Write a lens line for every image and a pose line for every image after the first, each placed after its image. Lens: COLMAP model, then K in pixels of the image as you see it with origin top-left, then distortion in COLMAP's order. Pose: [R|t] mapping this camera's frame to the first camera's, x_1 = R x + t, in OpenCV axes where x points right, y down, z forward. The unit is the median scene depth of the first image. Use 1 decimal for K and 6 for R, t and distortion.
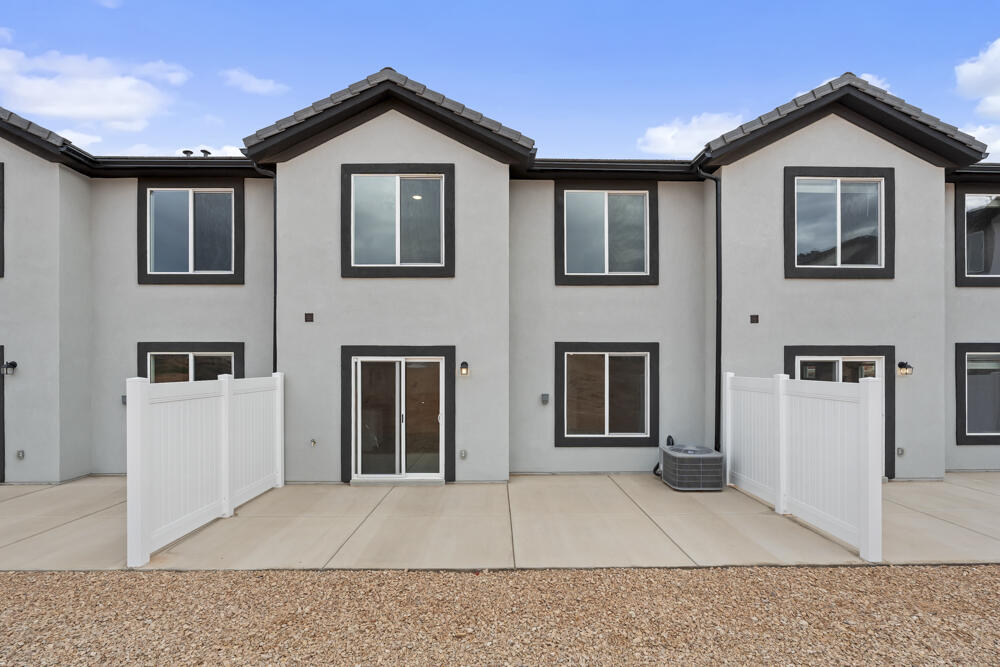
lens RADIAL K [[448.8, 0, 502.7], [0, 448.8, 365.0], [0, 0, 1]] dist [-0.005505, 0.000369]
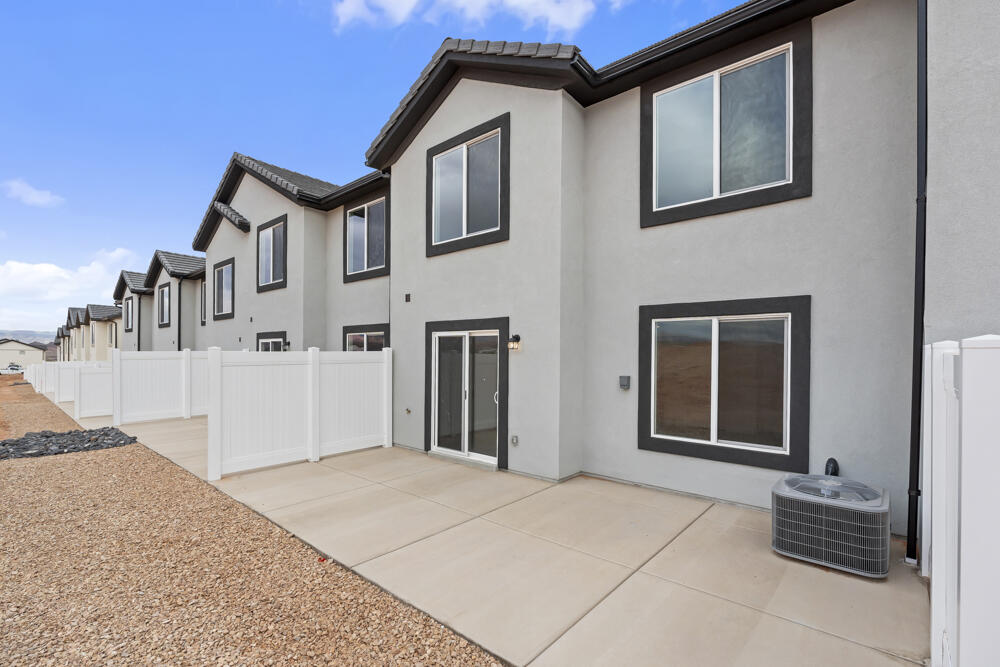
lens RADIAL K [[448.8, 0, 499.4], [0, 448.8, 351.3], [0, 0, 1]] dist [-0.005505, 0.000369]
pose [[0.745871, 0.002152, -0.666086, 0.470614], [0.000085, 0.999994, 0.003326, 0.022139], [0.666090, -0.002538, 0.745867, 0.324944]]
